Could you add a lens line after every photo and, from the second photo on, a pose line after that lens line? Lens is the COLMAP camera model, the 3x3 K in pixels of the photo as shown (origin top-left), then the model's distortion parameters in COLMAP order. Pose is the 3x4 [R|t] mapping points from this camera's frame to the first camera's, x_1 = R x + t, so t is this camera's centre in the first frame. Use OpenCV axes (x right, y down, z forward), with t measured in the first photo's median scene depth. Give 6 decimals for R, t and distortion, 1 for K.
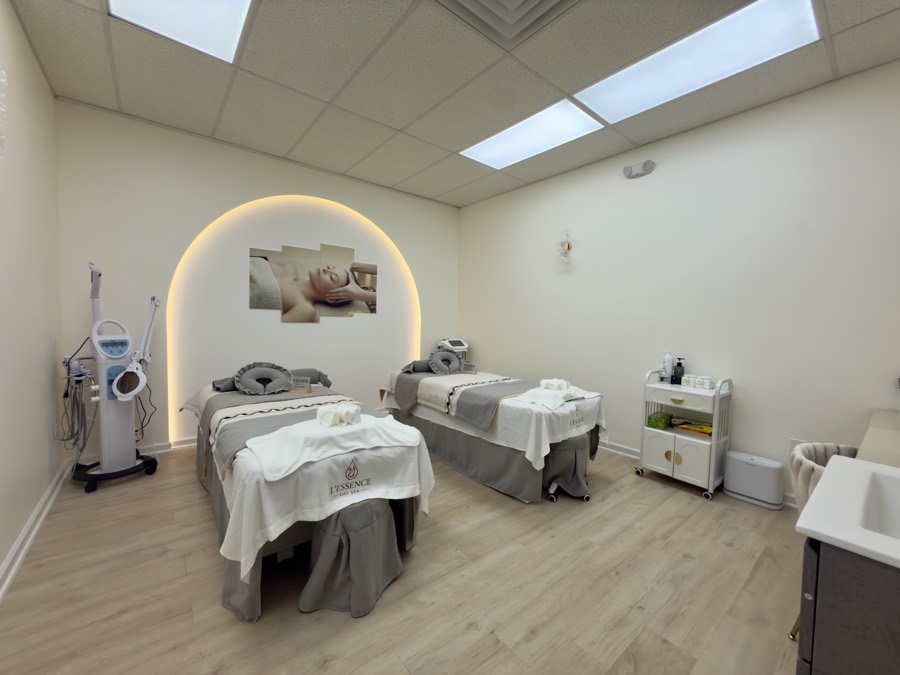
lens RADIAL K [[361.9, 0, 451.4], [0, 361.9, 338.2], [0, 0, 1]] dist [0.003308, -0.000015]
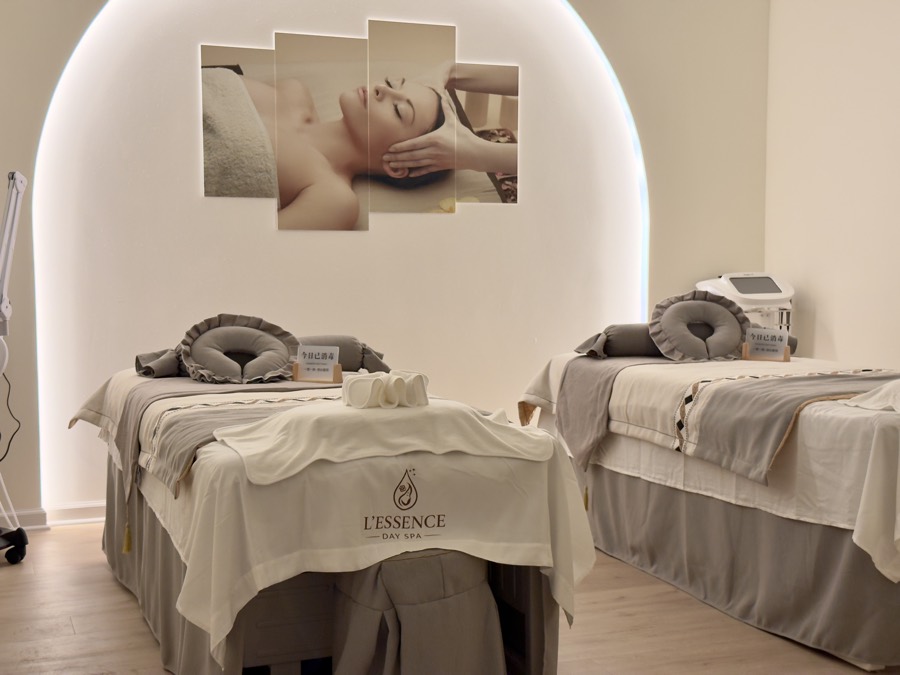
lens RADIAL K [[1257.3, 0, 450.0], [0, 1257.3, 337.3], [0, 0, 1]] dist [0.101566, 0.000000]
pose [[0.953376, -0.003867, -0.301762, 0.170502], [0.009331, 0.999818, 0.016669, 0.069664], [0.301642, -0.018707, 0.953238, -0.348889]]
